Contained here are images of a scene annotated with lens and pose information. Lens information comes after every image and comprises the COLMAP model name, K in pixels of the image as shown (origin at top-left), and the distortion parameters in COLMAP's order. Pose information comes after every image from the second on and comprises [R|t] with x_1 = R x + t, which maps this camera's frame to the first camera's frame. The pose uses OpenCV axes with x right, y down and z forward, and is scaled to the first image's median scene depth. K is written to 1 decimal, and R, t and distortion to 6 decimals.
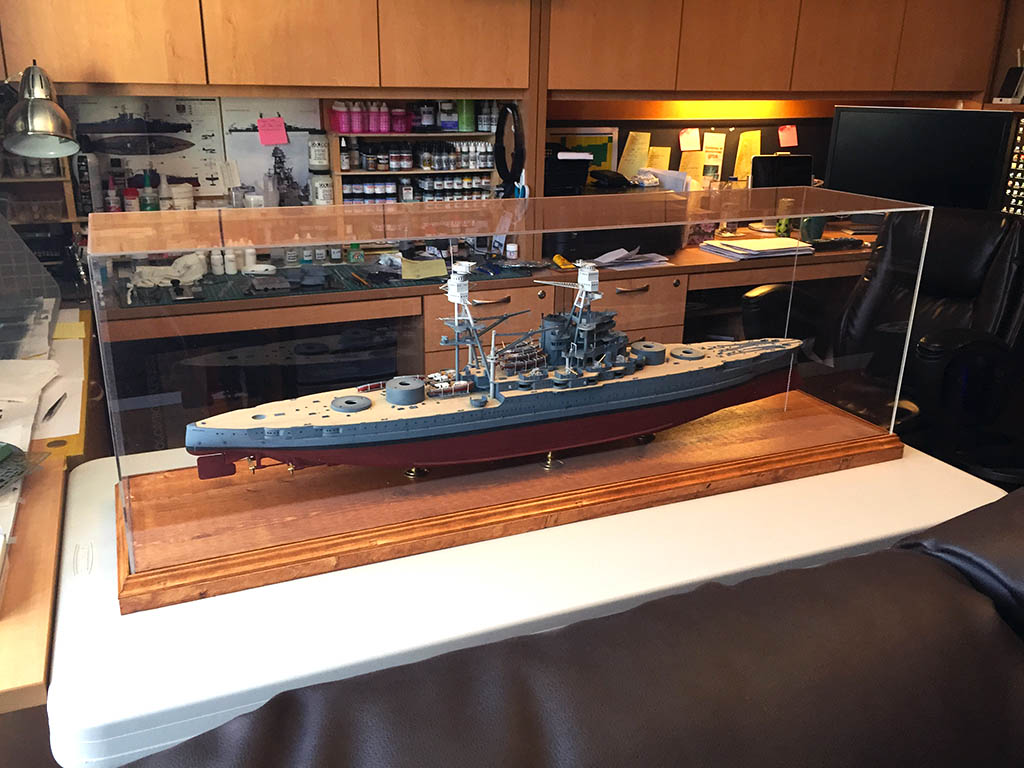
lens RADIAL K [[866.8, 0, 512.0], [0, 866.8, 384.0], [0, 0, 1]] dist [0.057864, -0.119096]
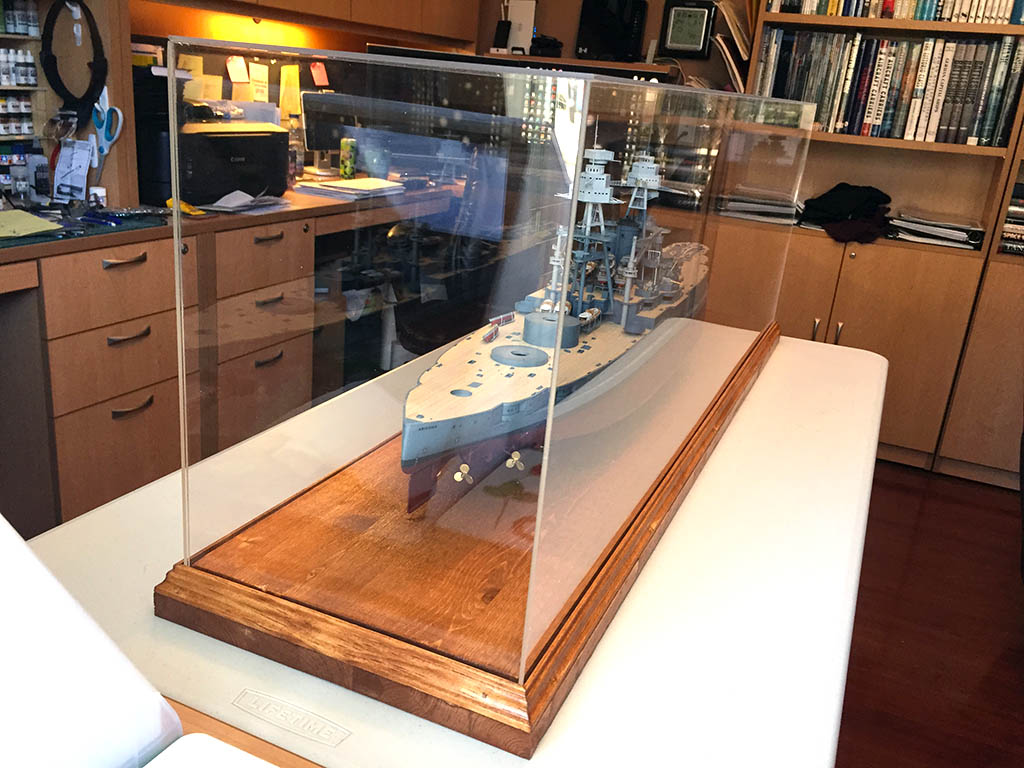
lens RADIAL K [[870.2, 0, 512.0], [0, 870.2, 384.0], [0, 0, 1]] dist [0.057777, -0.093164]
pose [[0.730901, -0.173902, 0.659956, -0.256676], [0.153568, 0.984100, 0.089239, -0.007002], [-0.664982, 0.036123, 0.745986, 0.194227]]
